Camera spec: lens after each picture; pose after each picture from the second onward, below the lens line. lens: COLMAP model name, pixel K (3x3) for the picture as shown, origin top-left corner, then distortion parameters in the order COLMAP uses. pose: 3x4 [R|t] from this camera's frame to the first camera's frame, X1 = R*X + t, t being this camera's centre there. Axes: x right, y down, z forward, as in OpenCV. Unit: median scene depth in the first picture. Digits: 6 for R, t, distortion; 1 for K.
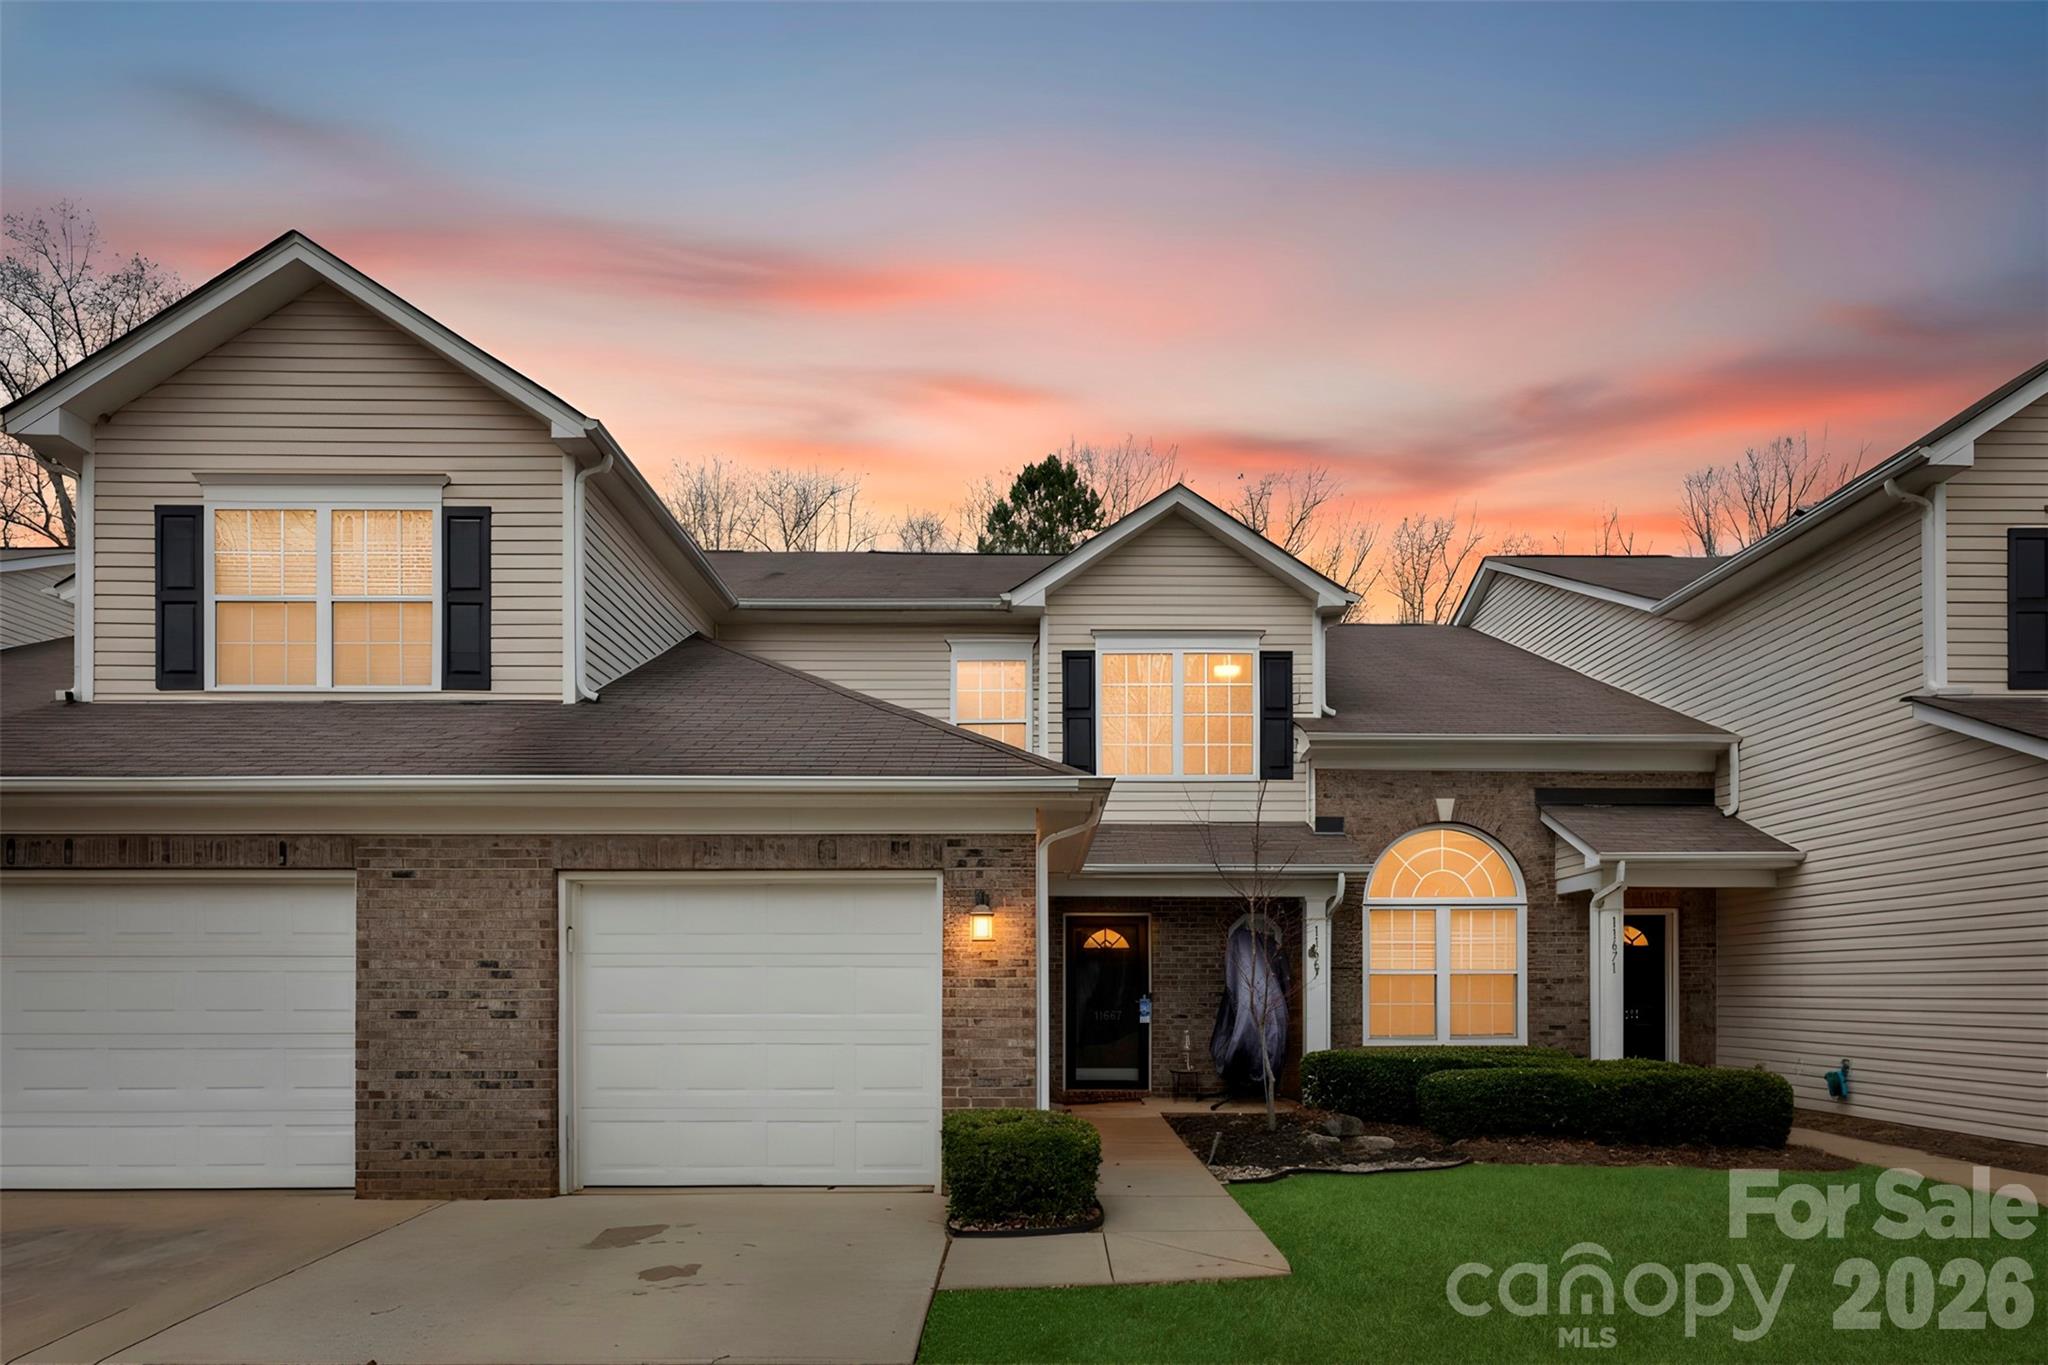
lens RADIAL K [[1166.1, 0, 1012.7], [0, 1166.1, 700.8], [0, 0, 1]] dist [0.000525, 0.001017]
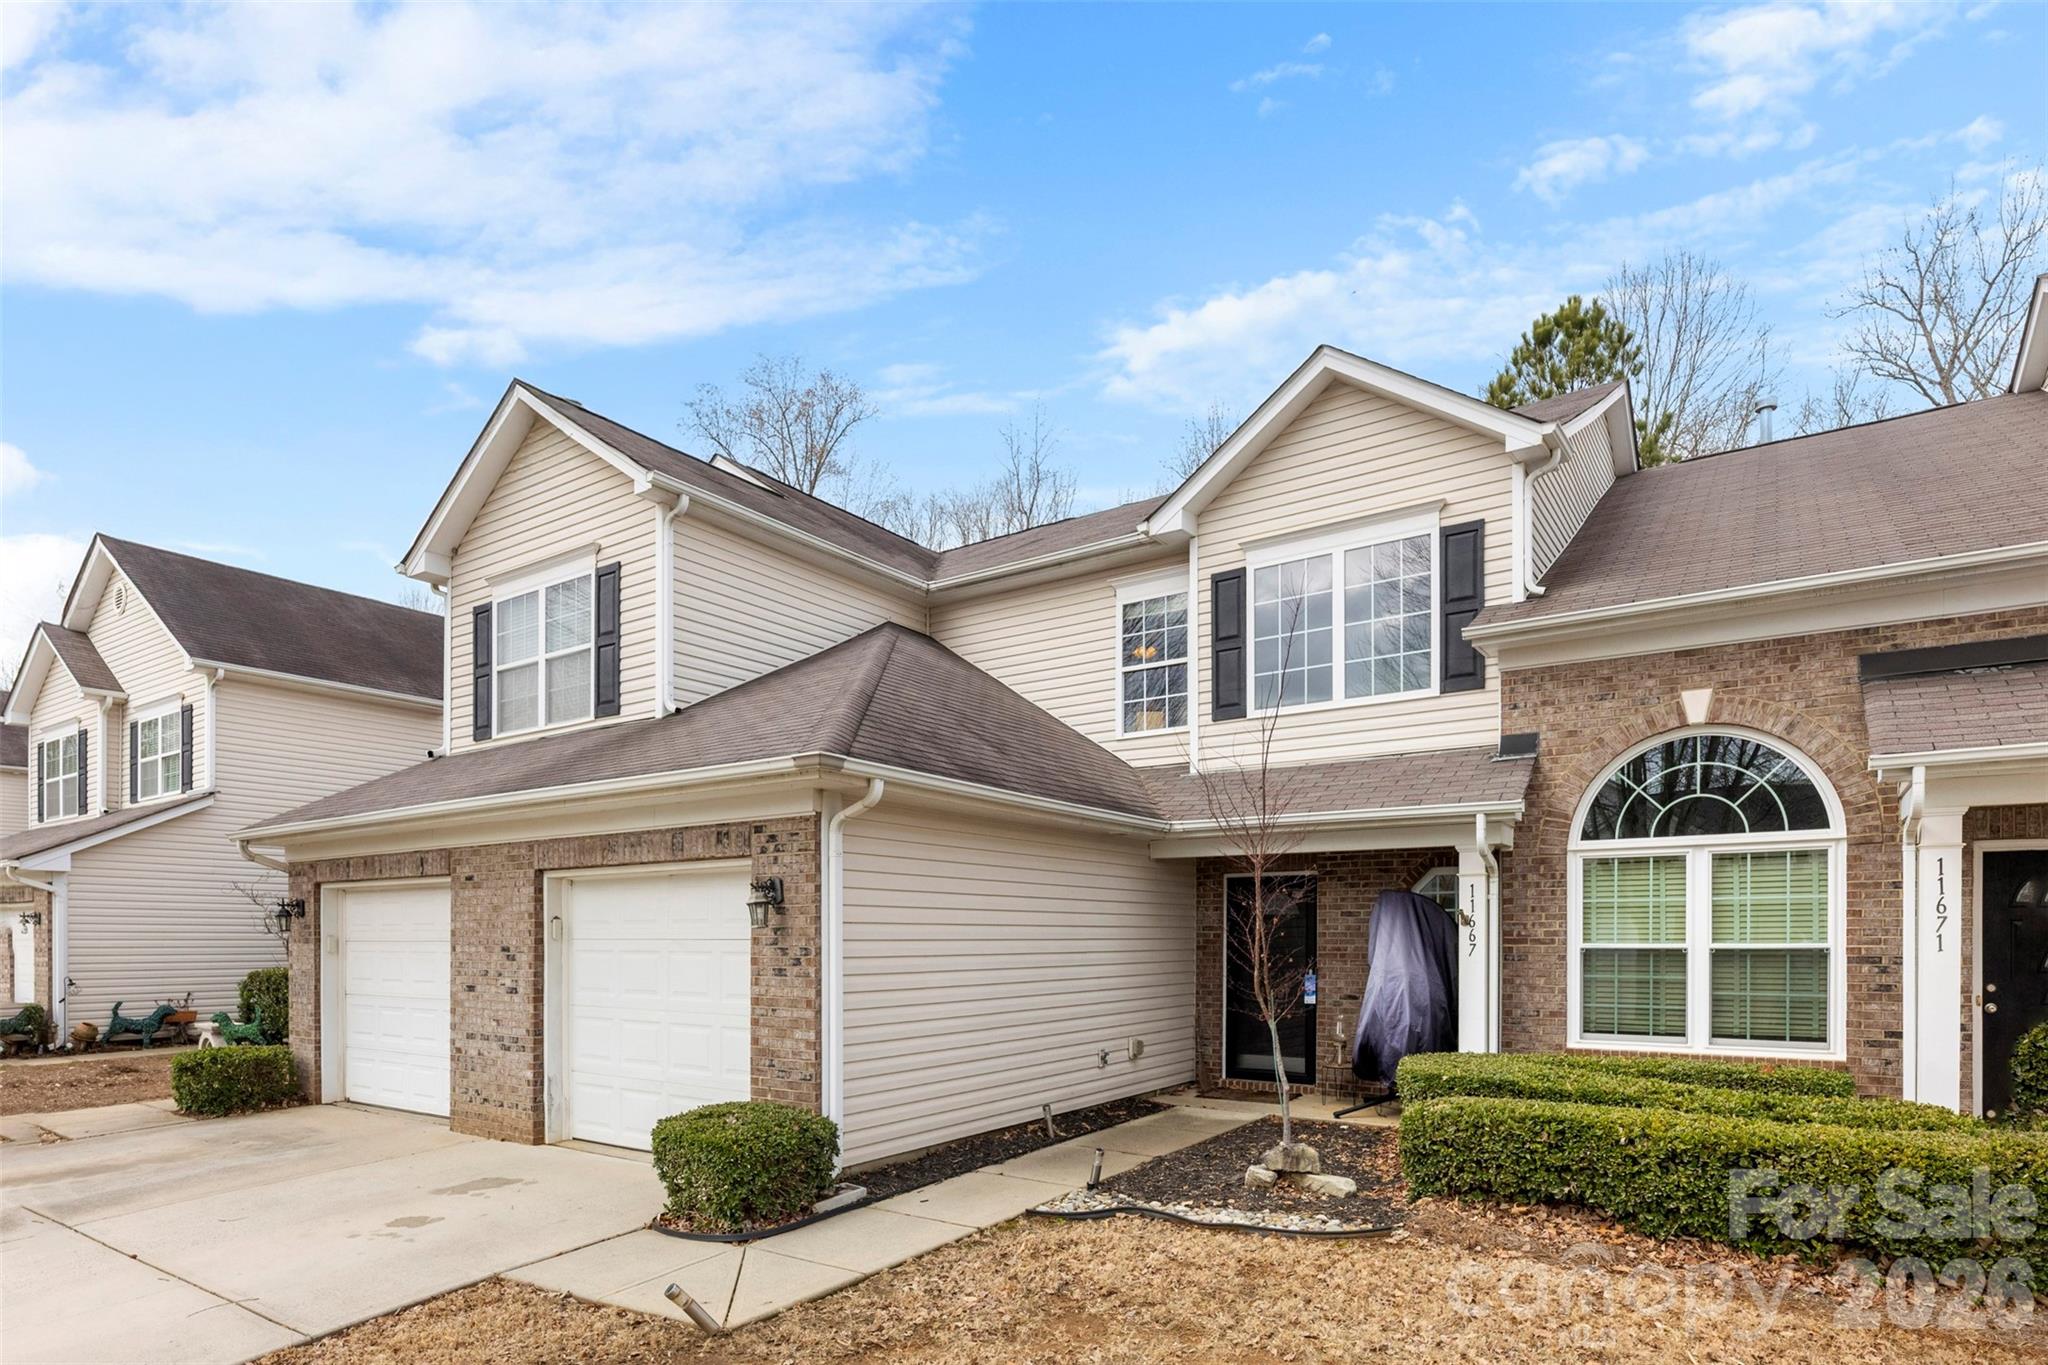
lens RADIAL K [[1166.1, 0, 1015.4], [0, 1166.1, 664.0], [0, 0, 1]] dist [0.000525, 0.001017]
pose [[0.790330, -0.139606, -0.596565, 0.577159], [0.151254, 0.988014, -0.030830, 0.036777], [0.593718, -0.065867, 0.801973, 0.270616]]
